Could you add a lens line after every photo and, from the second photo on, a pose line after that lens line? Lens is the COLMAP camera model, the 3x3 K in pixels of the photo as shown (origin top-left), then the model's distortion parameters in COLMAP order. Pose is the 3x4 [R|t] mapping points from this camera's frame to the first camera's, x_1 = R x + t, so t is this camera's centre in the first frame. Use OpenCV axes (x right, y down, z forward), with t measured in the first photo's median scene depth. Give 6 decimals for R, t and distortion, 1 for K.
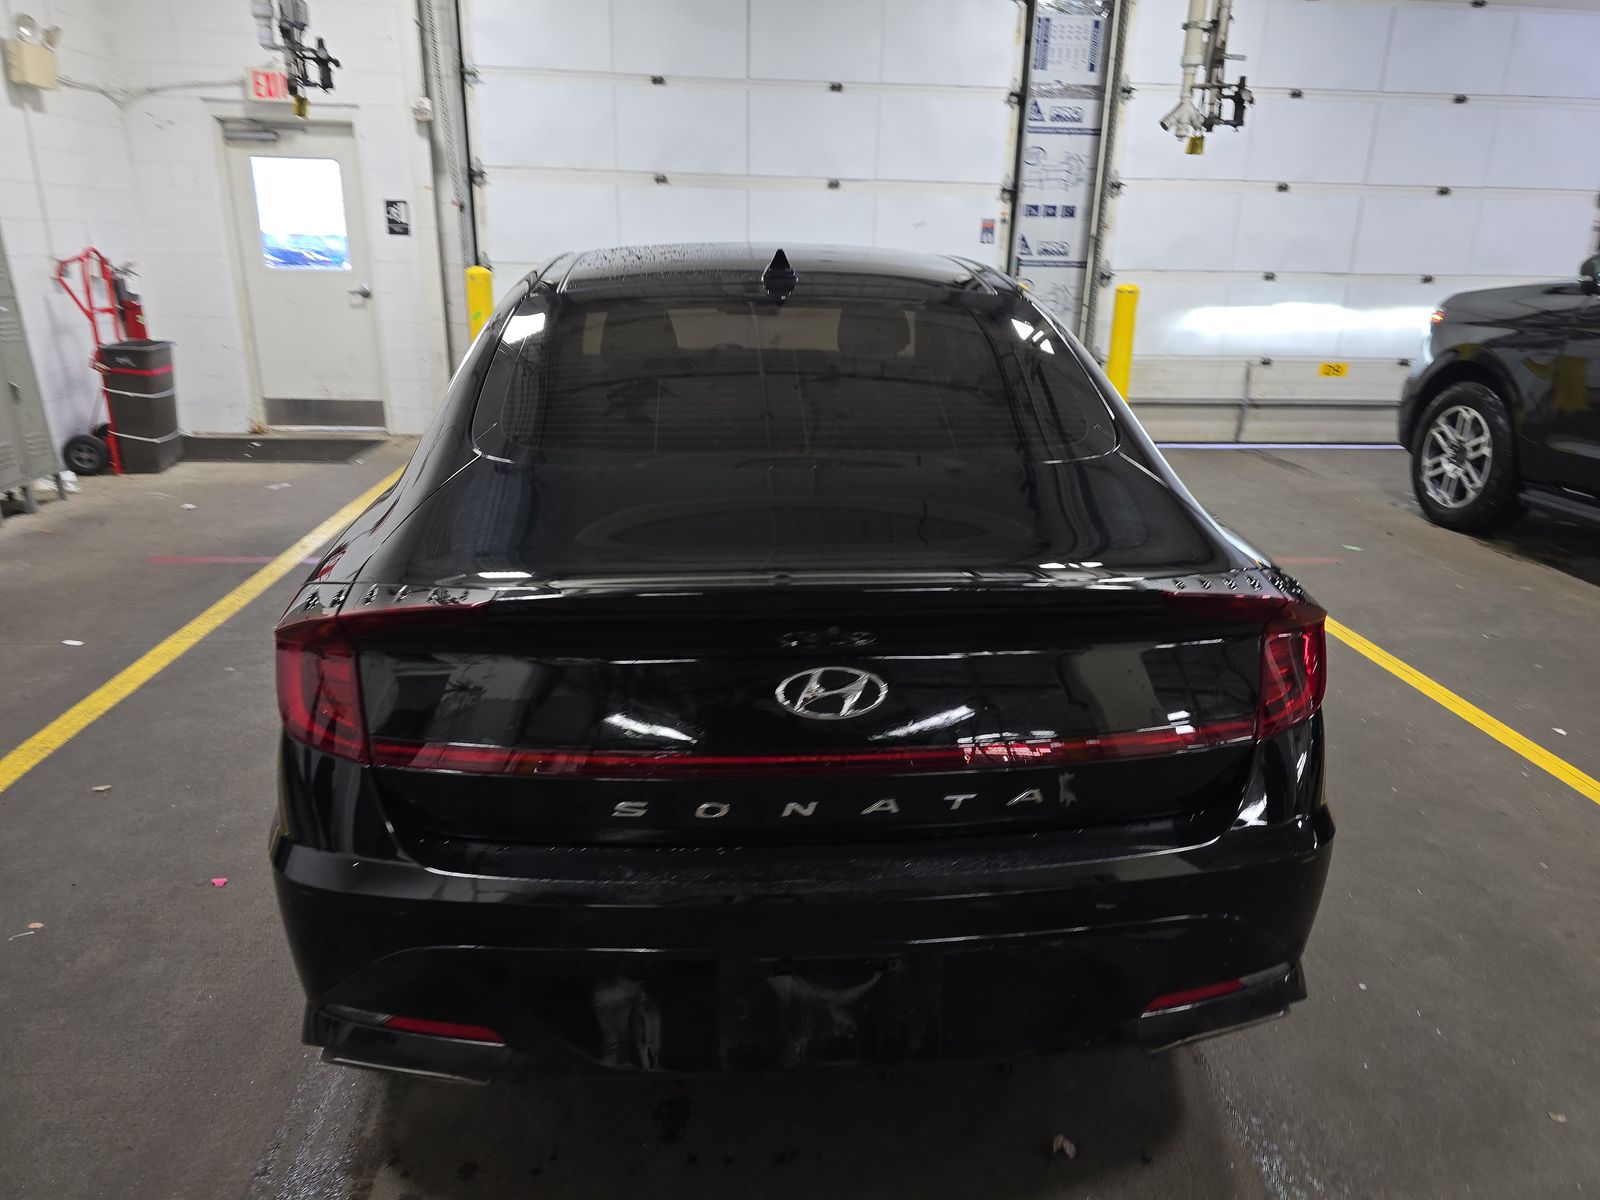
lens RADIAL K [[1091.6, 0, 800.0], [0, 1091.6, 600.0], [0, 0, 1]] dist [0.075979, -0.058671]
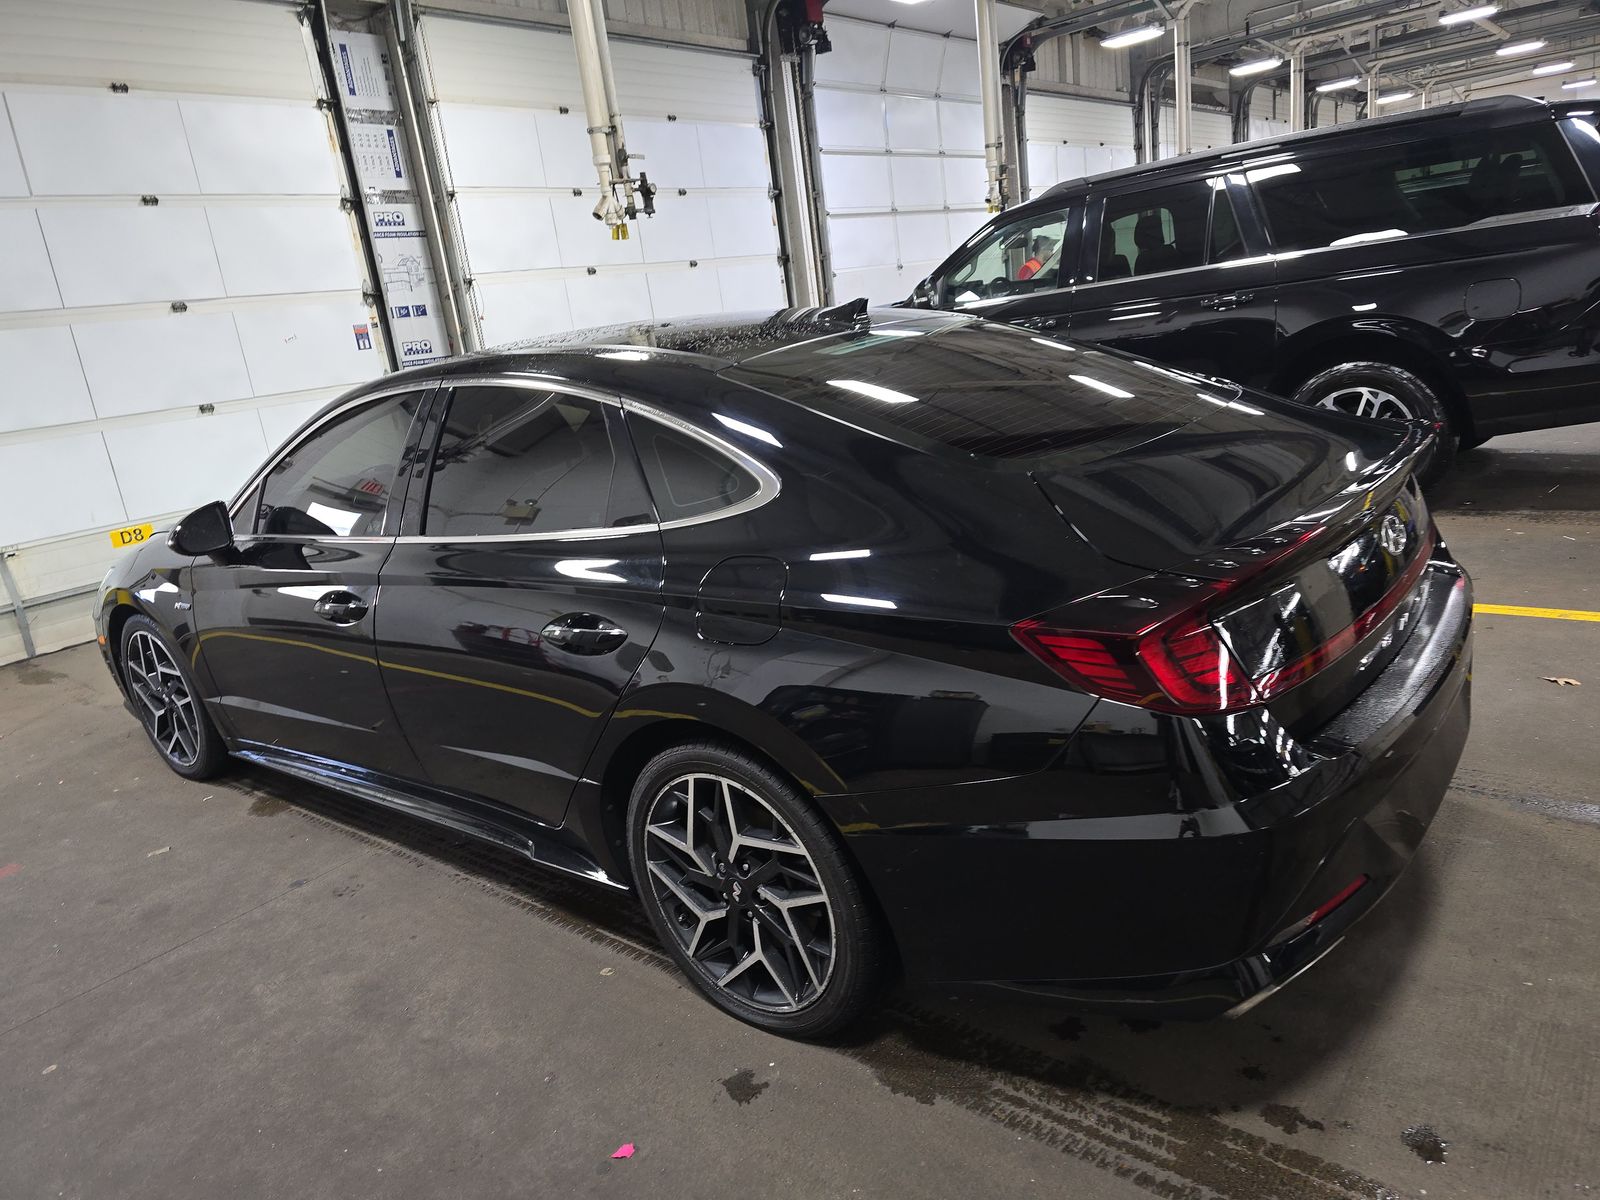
lens RADIAL K [[1091.6, 0, 800.0], [0, 1091.6, 600.0], [0, 0, 1]] dist [0.075979, -0.058671]
pose [[0.676442, -0.294936, 0.674862, -0.296807], [0.354418, 0.933597, 0.052763, -0.036560], [-0.645611, 0.203492, 0.736055, 0.090495]]
